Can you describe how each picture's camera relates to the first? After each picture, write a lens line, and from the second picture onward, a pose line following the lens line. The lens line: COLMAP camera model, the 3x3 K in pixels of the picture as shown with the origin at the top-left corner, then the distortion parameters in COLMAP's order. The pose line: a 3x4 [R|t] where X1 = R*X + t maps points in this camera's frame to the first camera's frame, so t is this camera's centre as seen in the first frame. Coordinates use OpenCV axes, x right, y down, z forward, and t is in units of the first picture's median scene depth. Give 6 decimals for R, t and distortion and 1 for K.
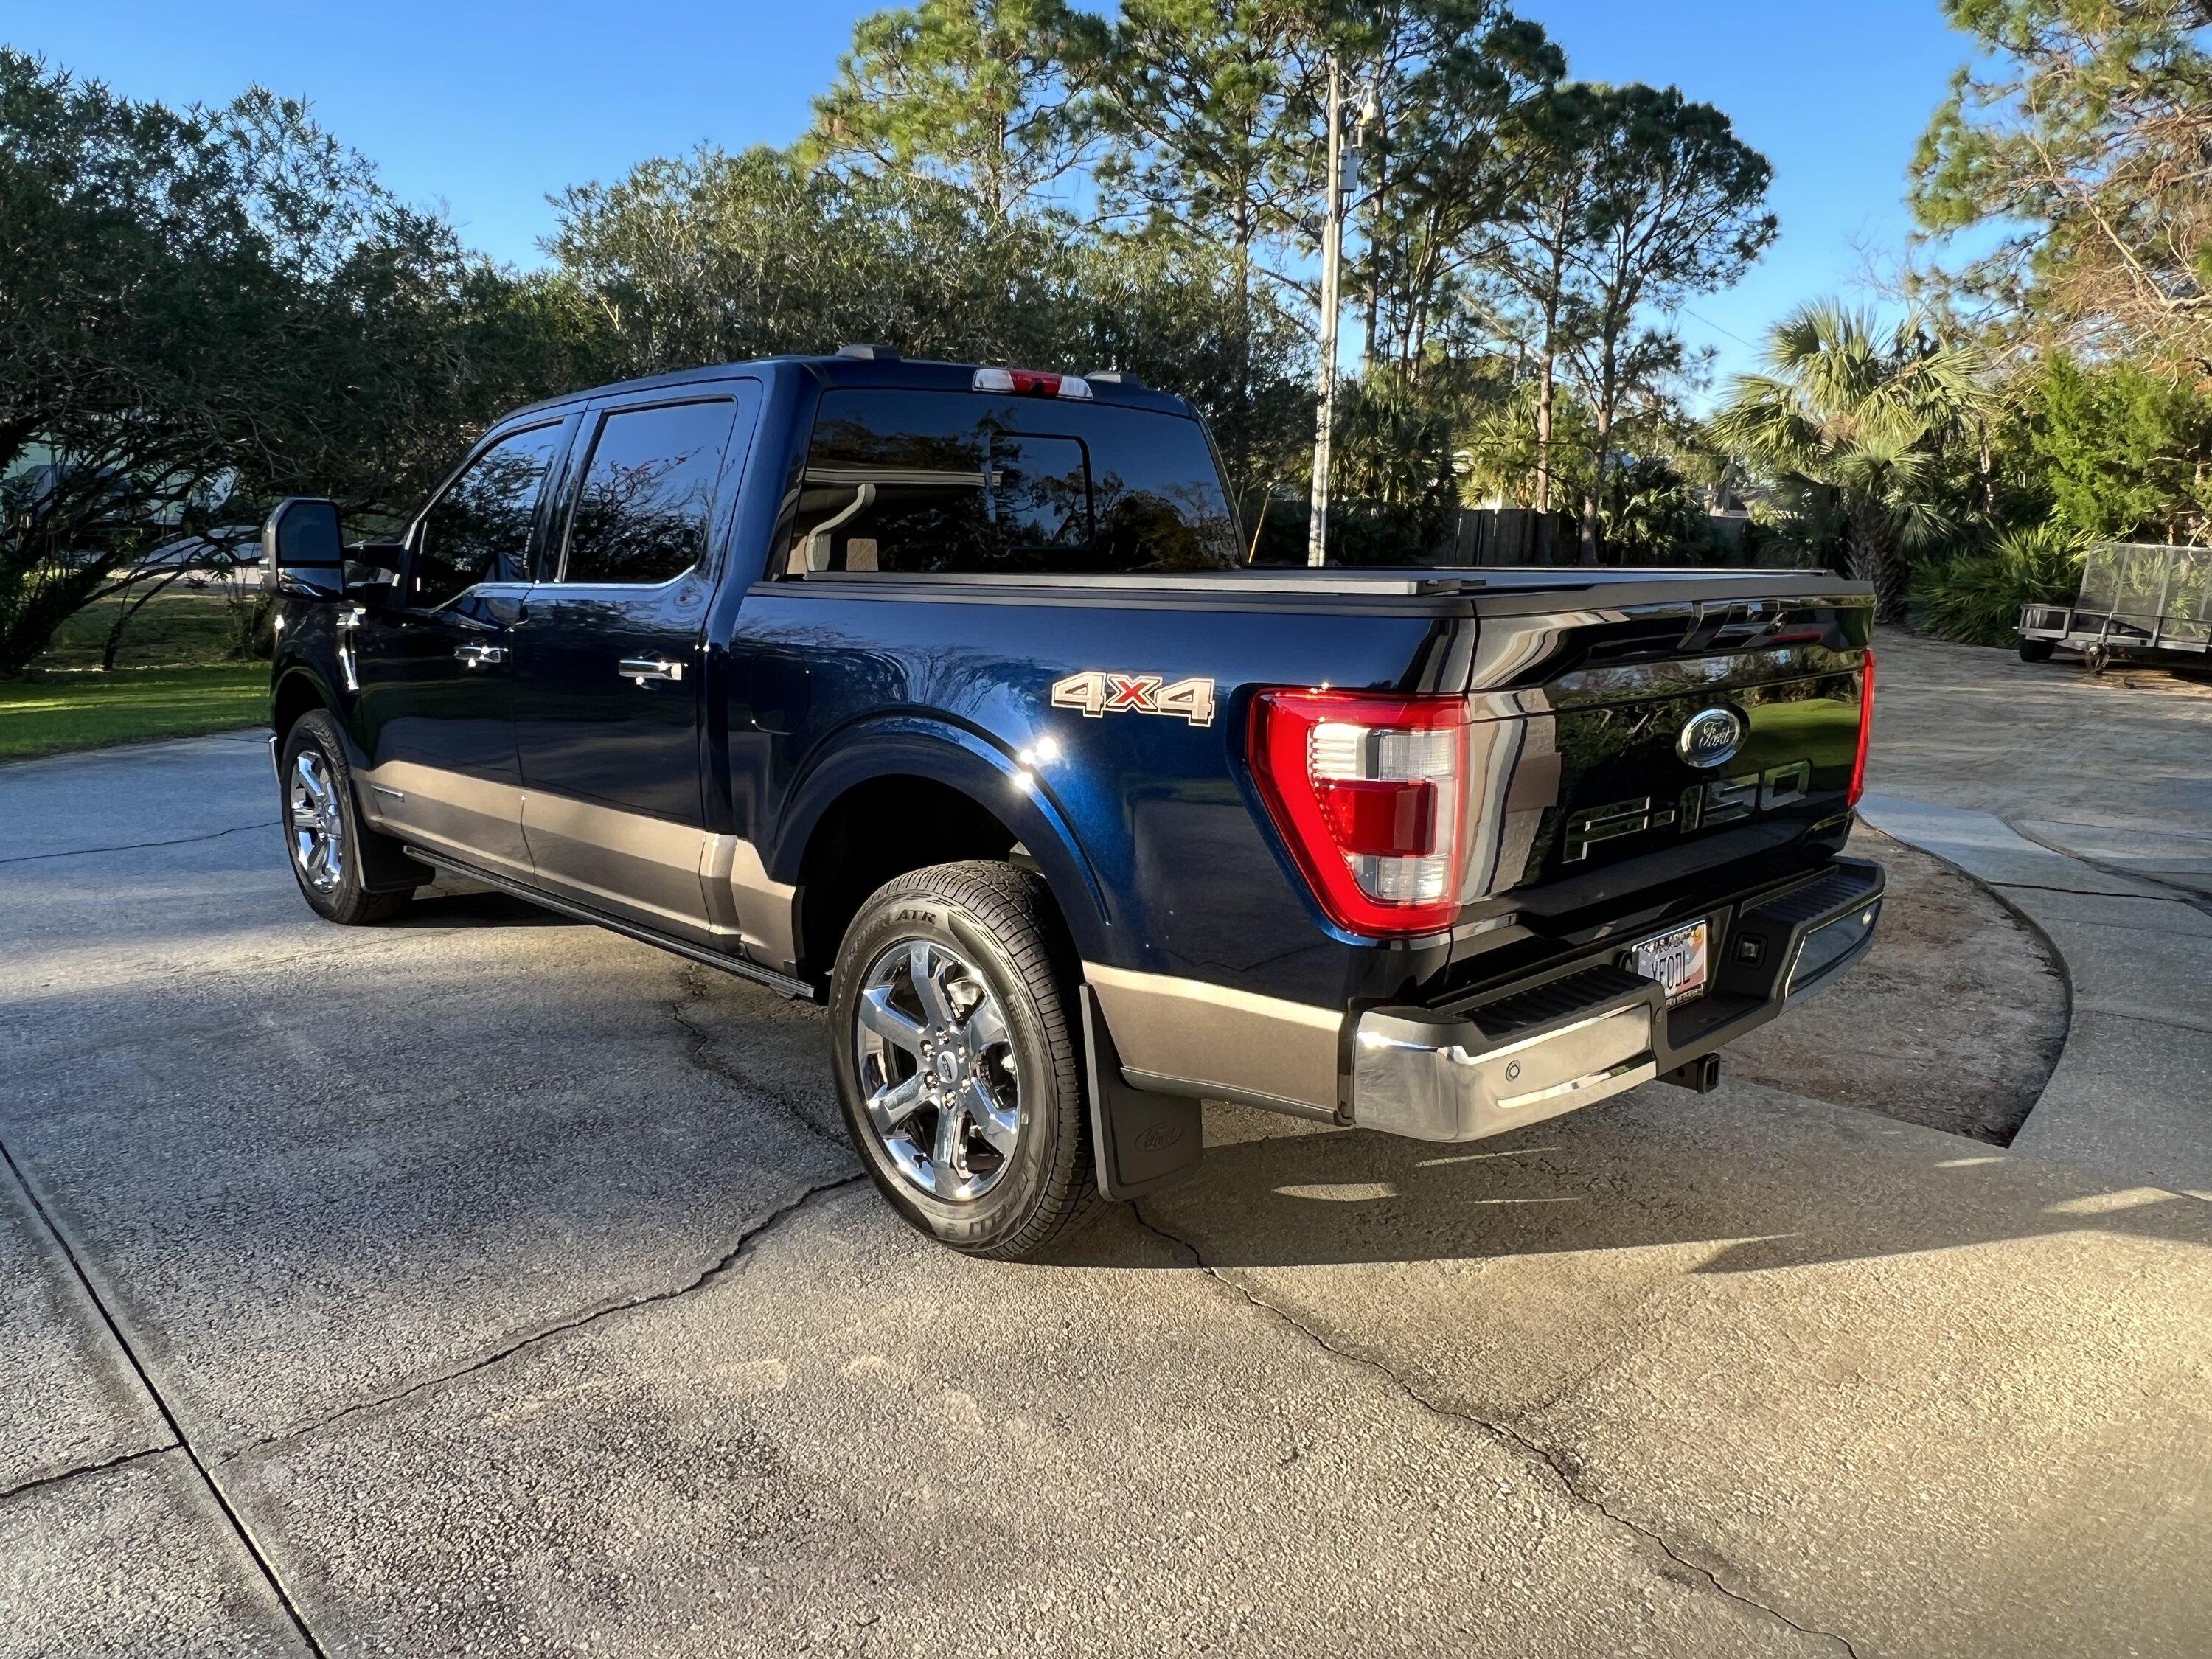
lens RADIAL K [[1559.0, 0, 1098.6], [0, 1559.0, 824.0], [0, 0, 1]] dist [-0.007181, 0.004356]
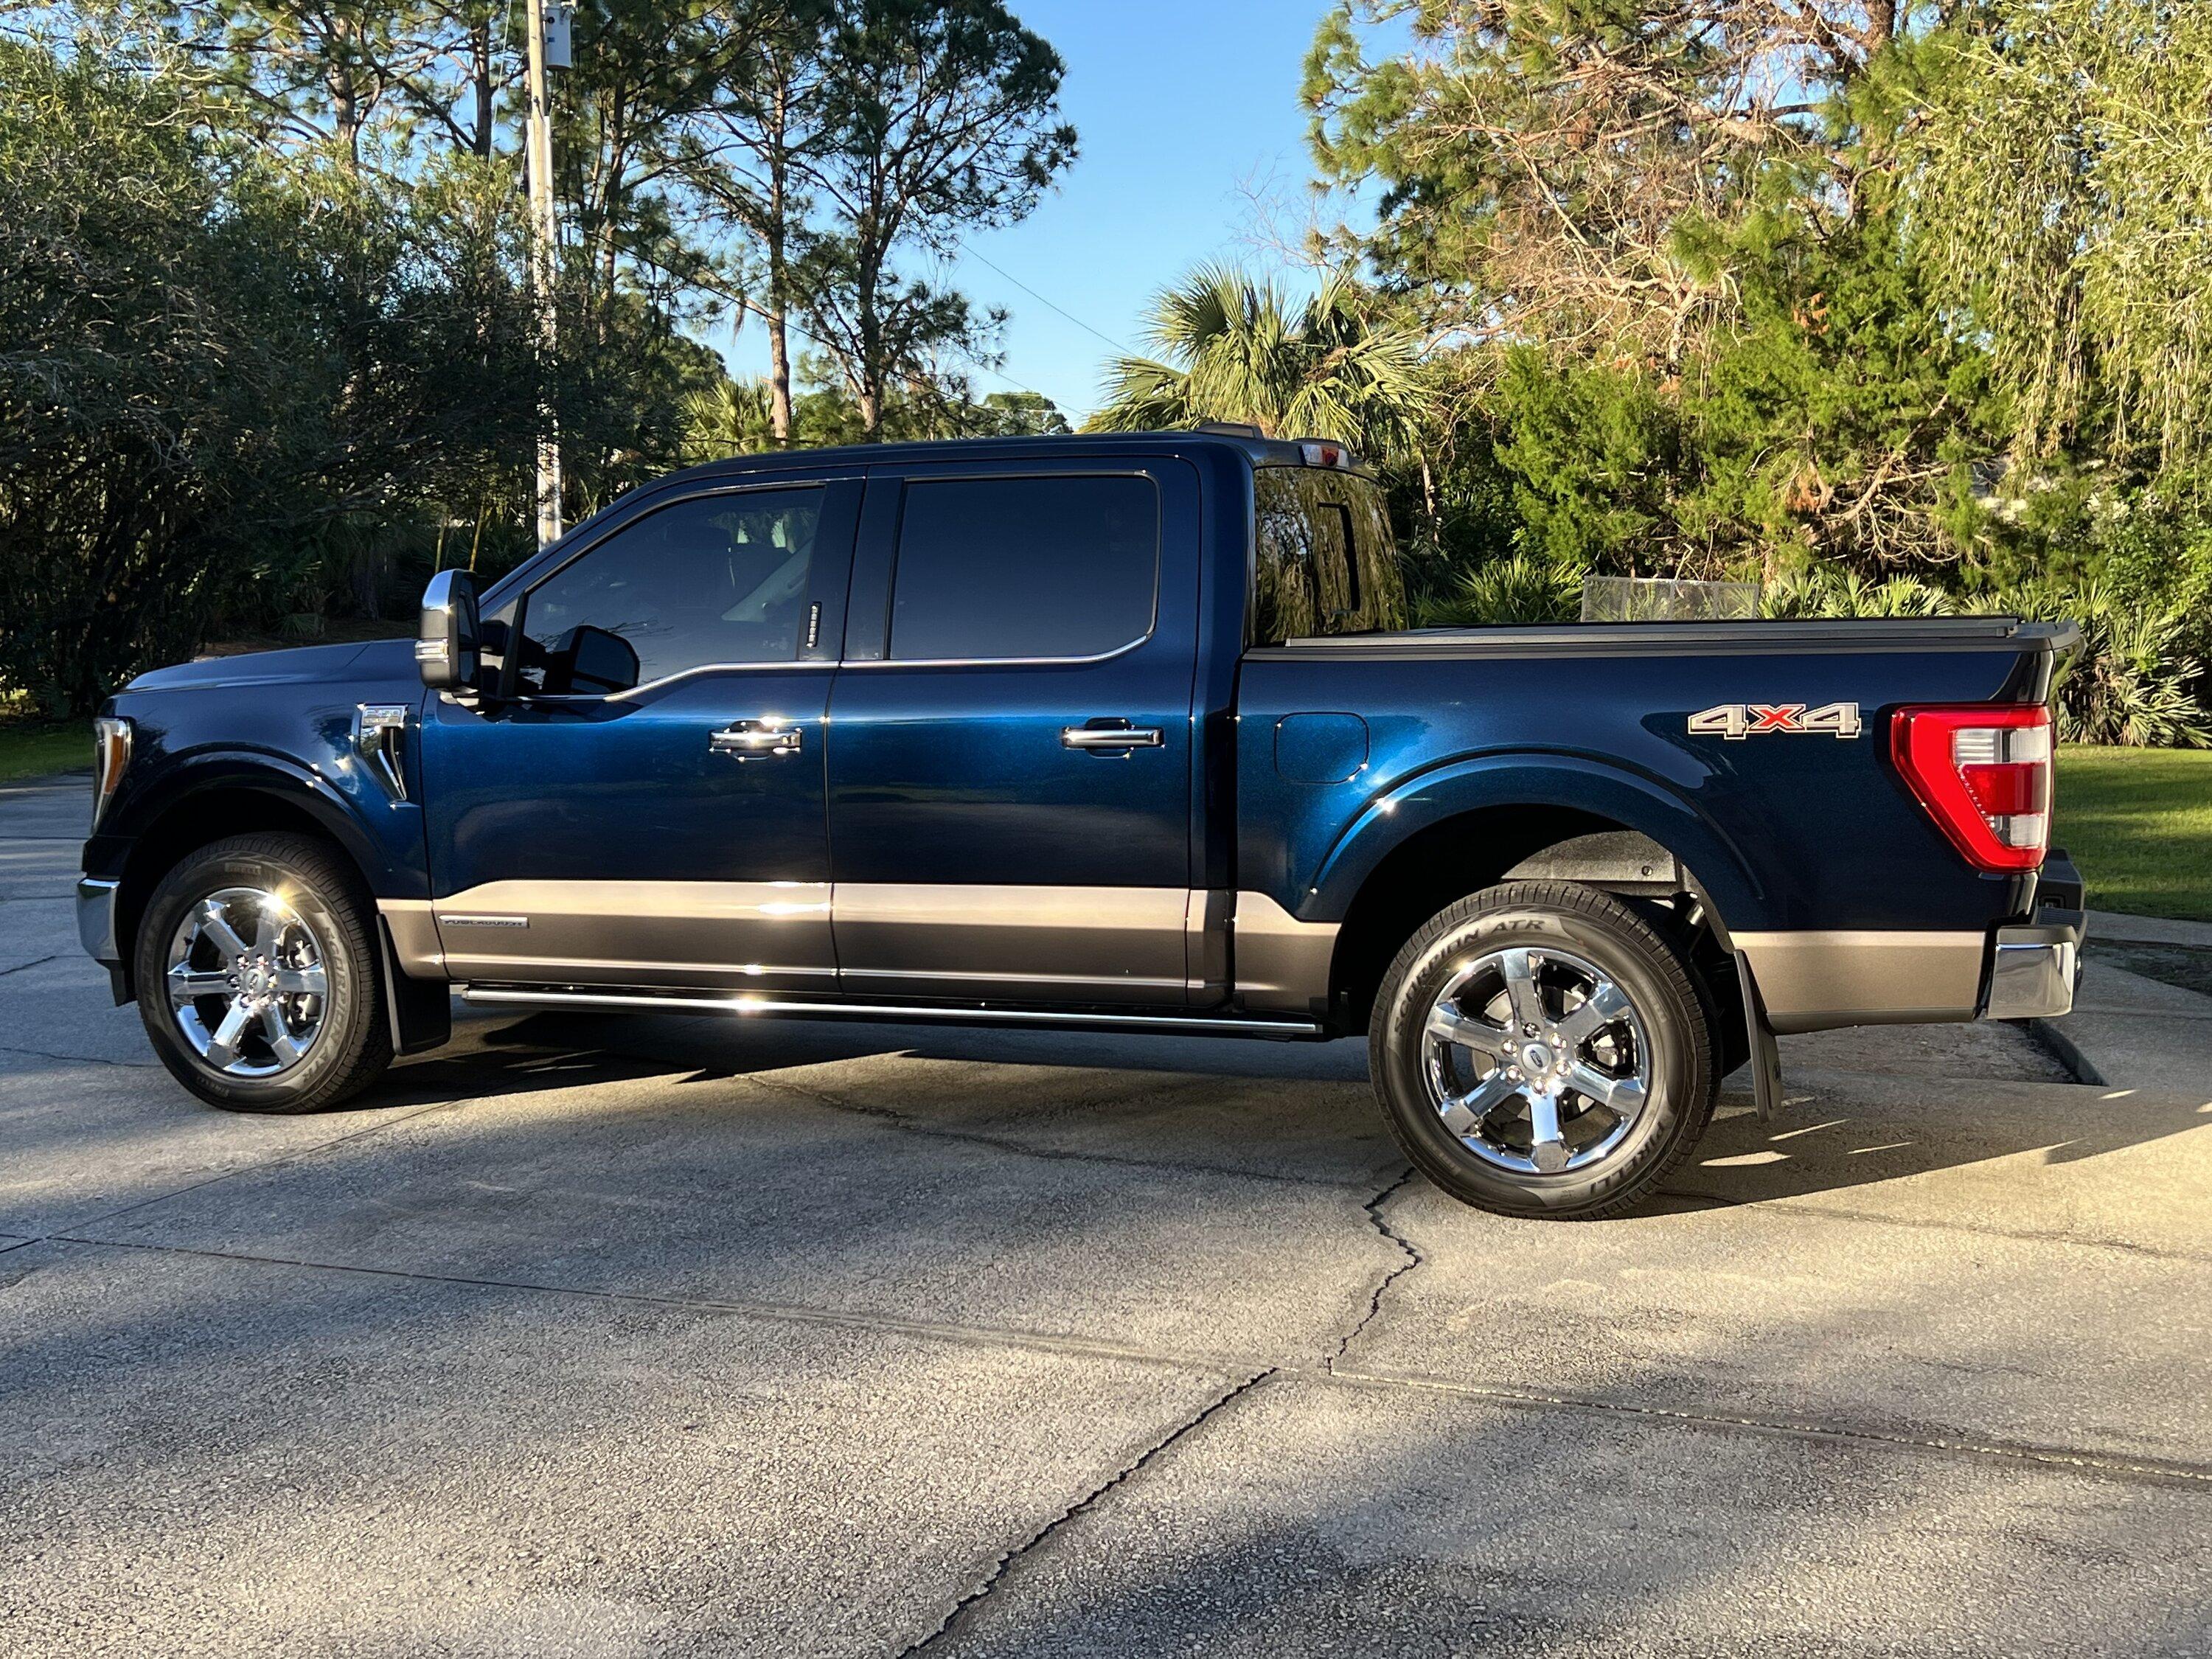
lens RADIAL K [[2574.4, 0, 1106.0], [0, 2574.4, 829.5], [0, 0, 1]] dist [0.126182, -0.315430]
pose [[0.898277, -0.056847, 0.435738, -0.138902], [0.093900, 0.993525, -0.063960, 0.009243], [-0.429280, 0.098370, 0.897798, -0.068749]]
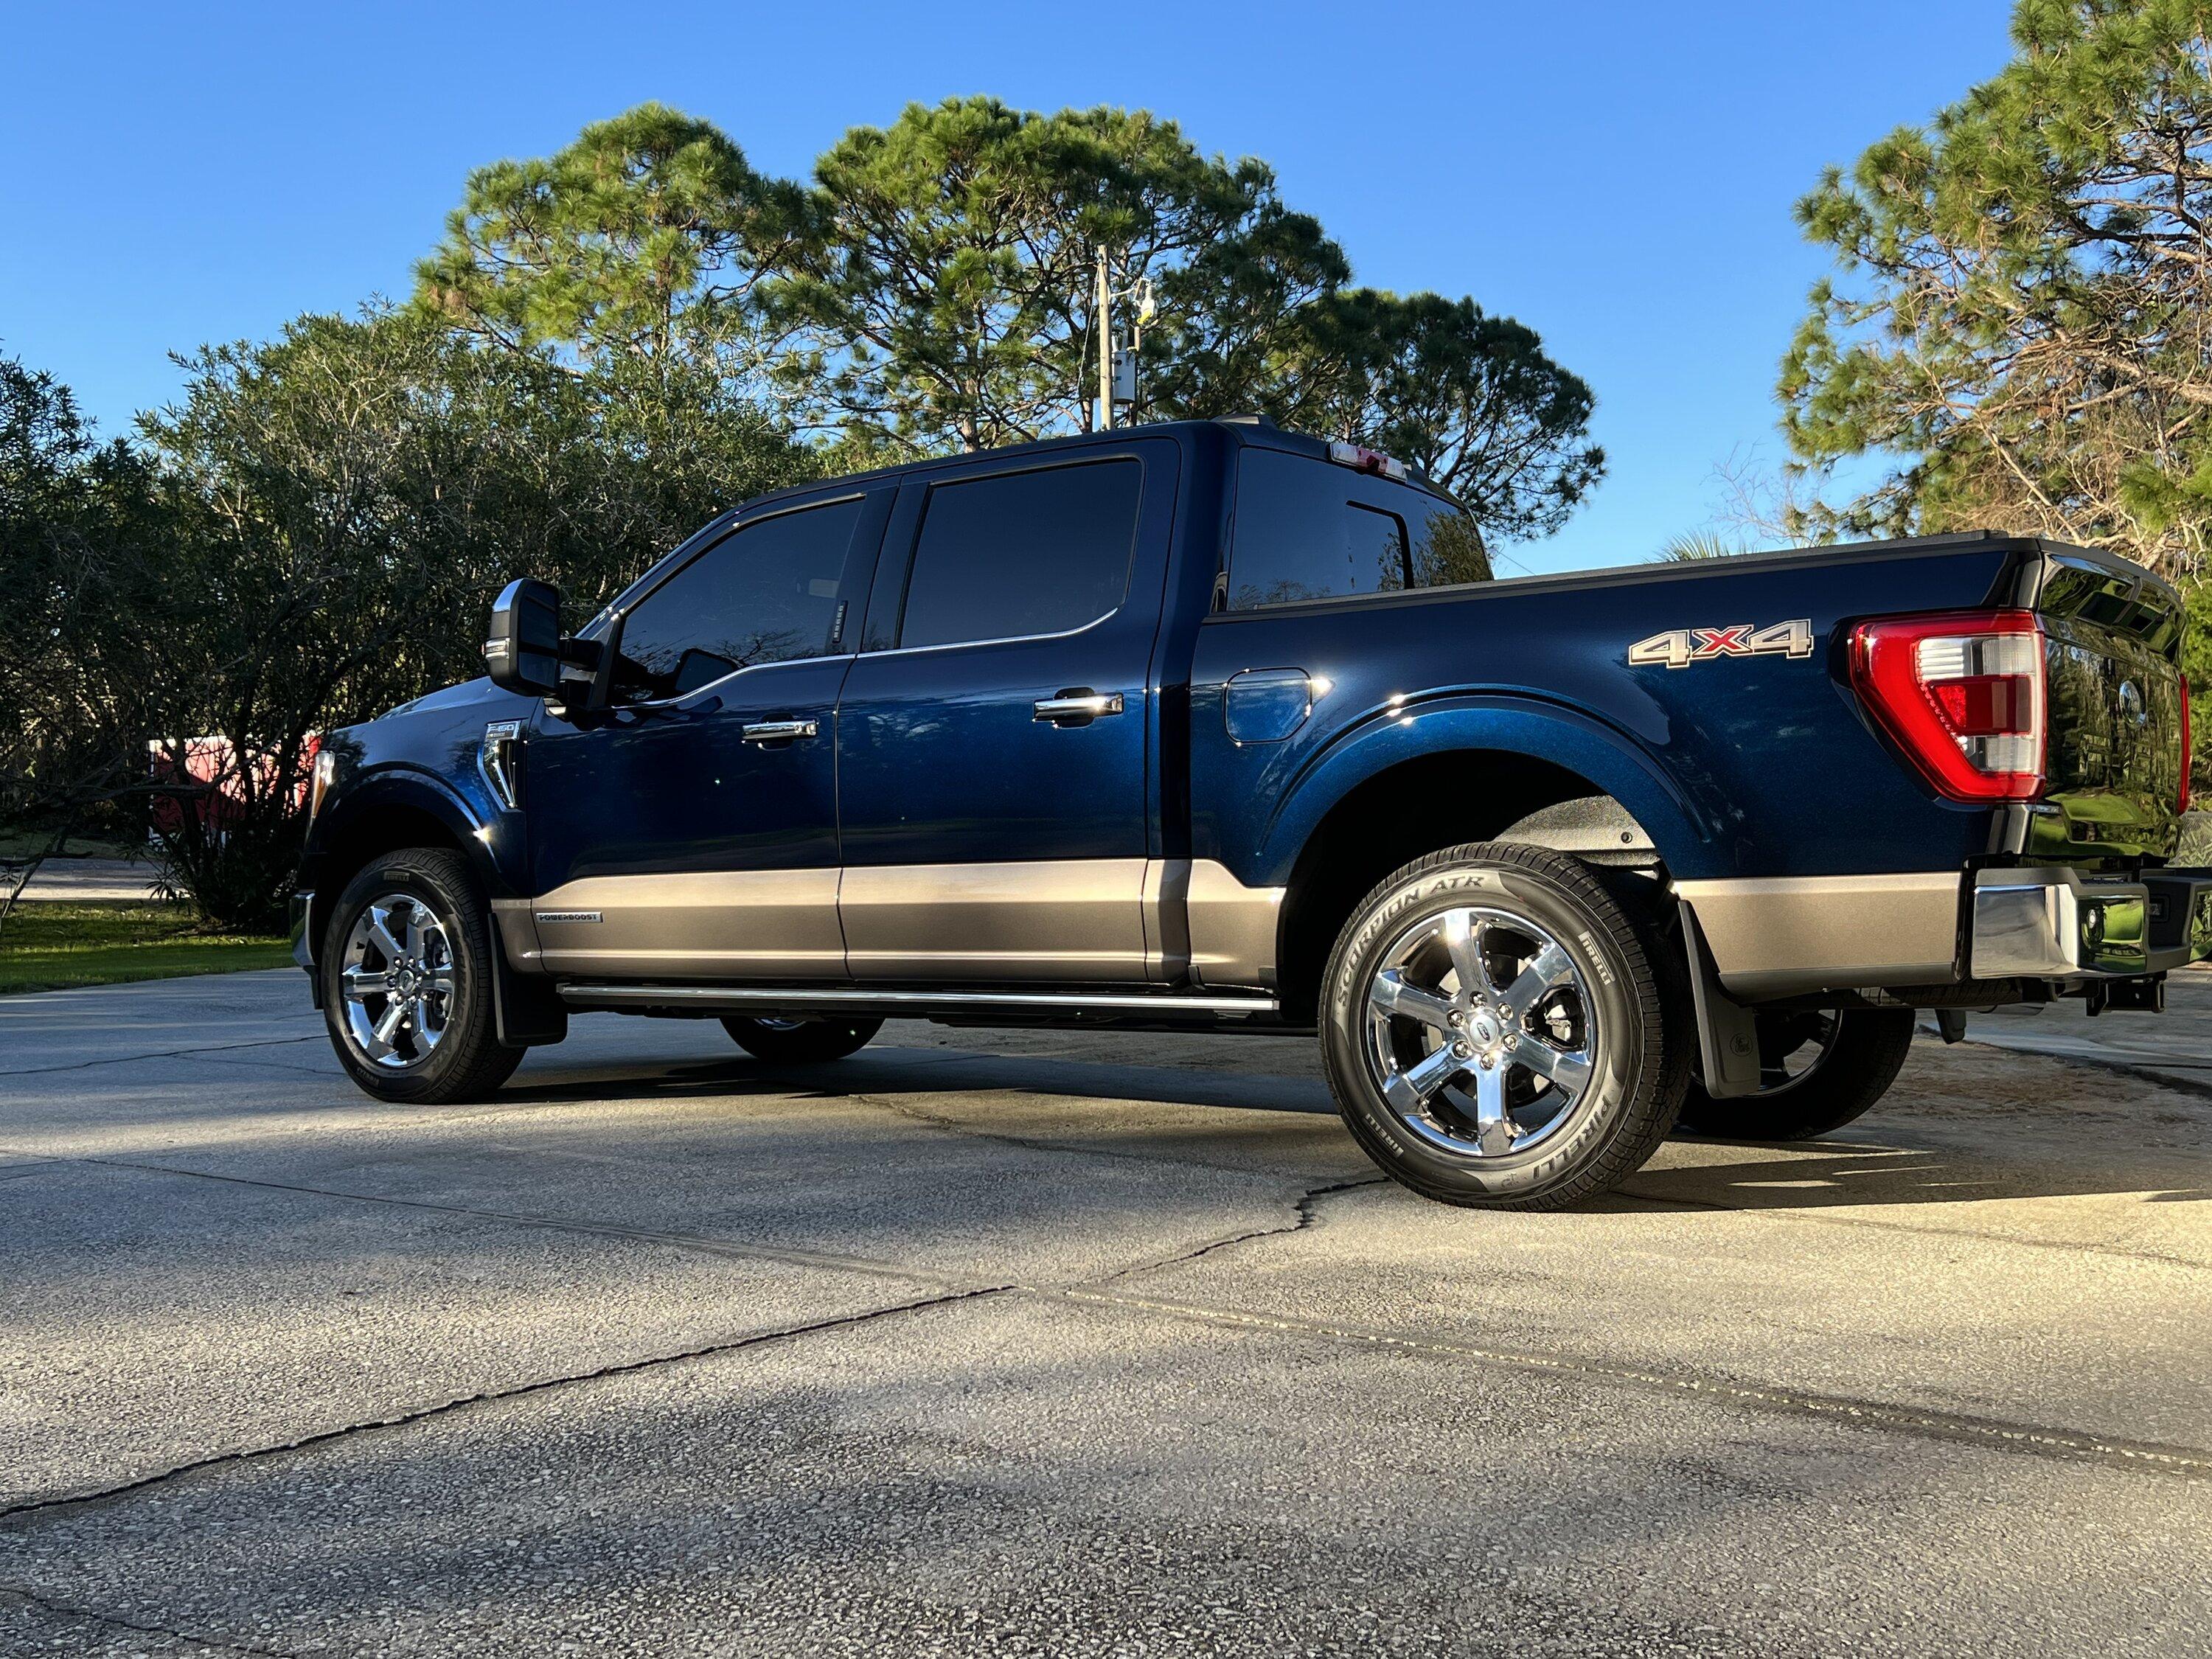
lens RADIAL K [[2192.7, 0, 1098.6], [0, 2192.7, 833.9], [0, 0, 1]] dist [0.113313, -0.251449]
pose [[0.981869, -0.007685, 0.189403, -0.073297], [0.045348, 0.979688, -0.195334, 0.035164], [-0.184055, 0.200381, 0.962274, -0.048347]]
